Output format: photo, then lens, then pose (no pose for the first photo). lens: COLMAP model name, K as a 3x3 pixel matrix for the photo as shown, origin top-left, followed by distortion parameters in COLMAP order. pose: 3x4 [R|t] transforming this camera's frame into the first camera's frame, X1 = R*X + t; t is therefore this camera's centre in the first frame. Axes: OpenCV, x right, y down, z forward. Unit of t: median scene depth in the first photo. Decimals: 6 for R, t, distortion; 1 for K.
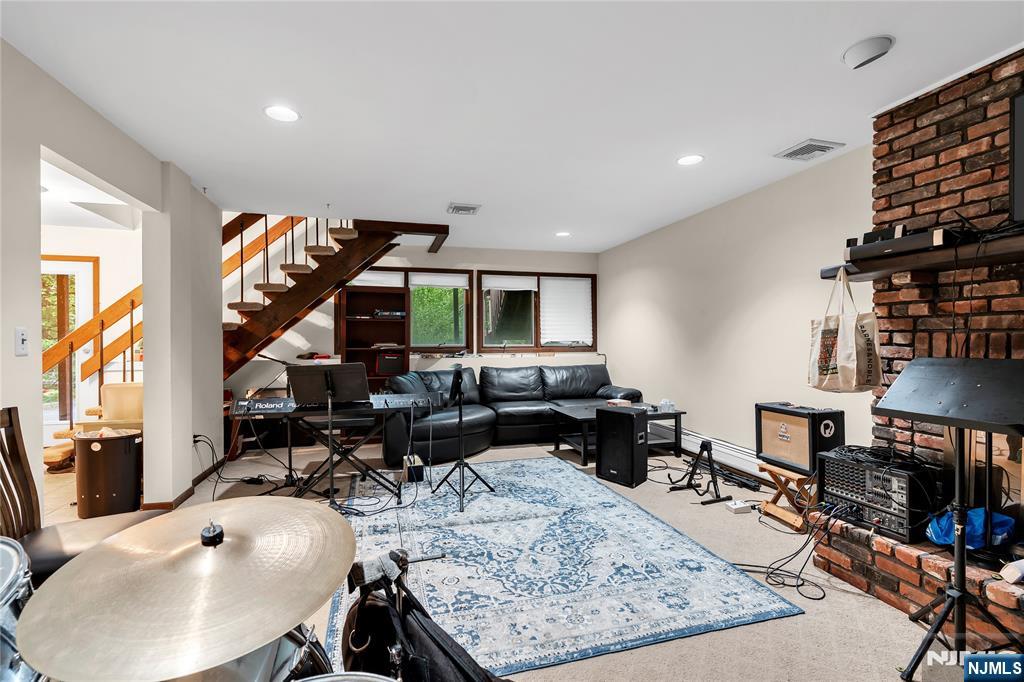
lens RADIAL K [[461.8, 0, 515.2], [0, 461.8, 340.5], [0, 0, 1]] dist [-0.009068, 0.002793]
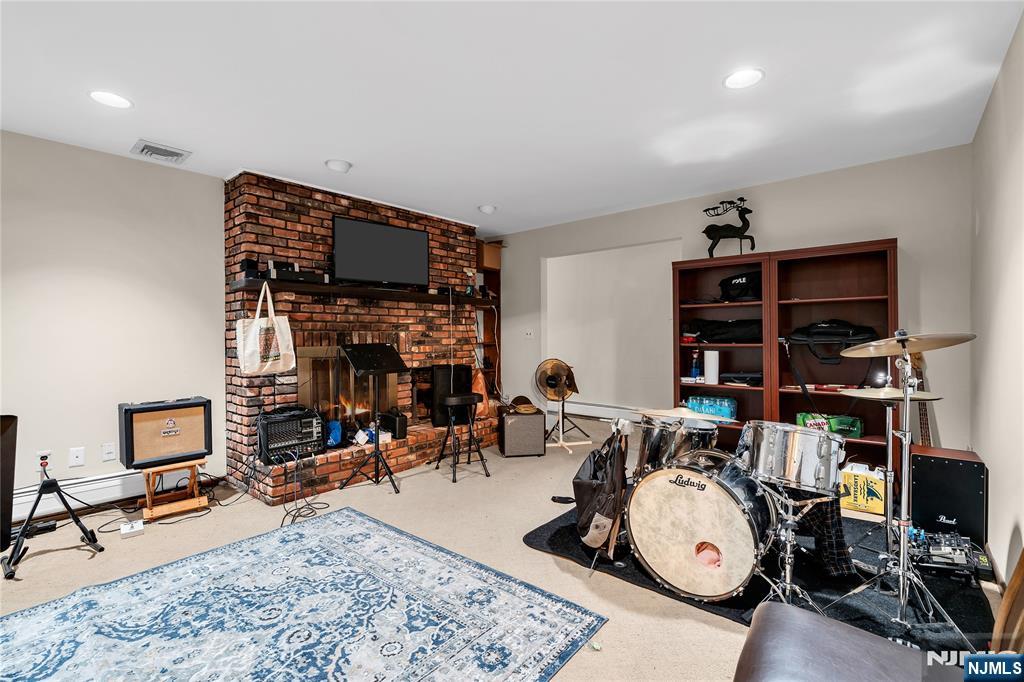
lens RADIAL K [[461.8, 0, 504.4], [0, 461.8, 339.2], [0, 0, 1]] dist [-0.009068, 0.002793]
pose [[-0.547510, -0.002656, 0.836795, -0.672845], [0.008484, 0.999926, 0.008725, 0.003382], [-0.836756, 0.011876, -0.547447, 0.961879]]
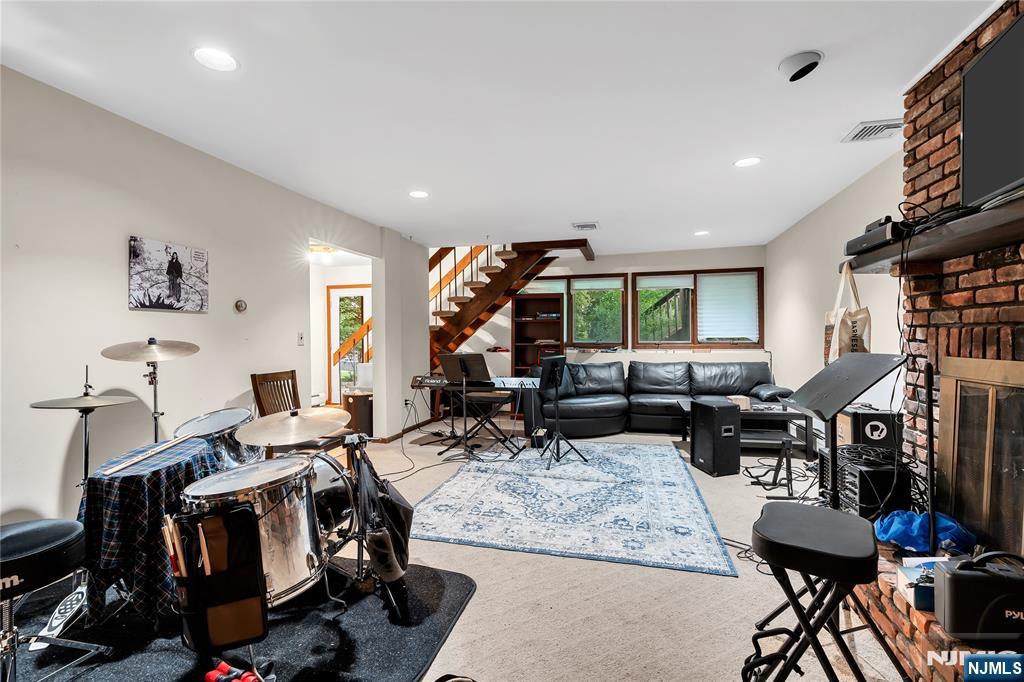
lens RADIAL K [[461.8, 0, 514.4], [0, 461.8, 340.8], [0, 0, 1]] dist [-0.009068, 0.002793]
pose [[0.861228, 0.001510, -0.508216, 0.498240], [0.001896, 0.999979, 0.006185, 0.001814], [0.508215, -0.006290, 0.861207, -0.171846]]
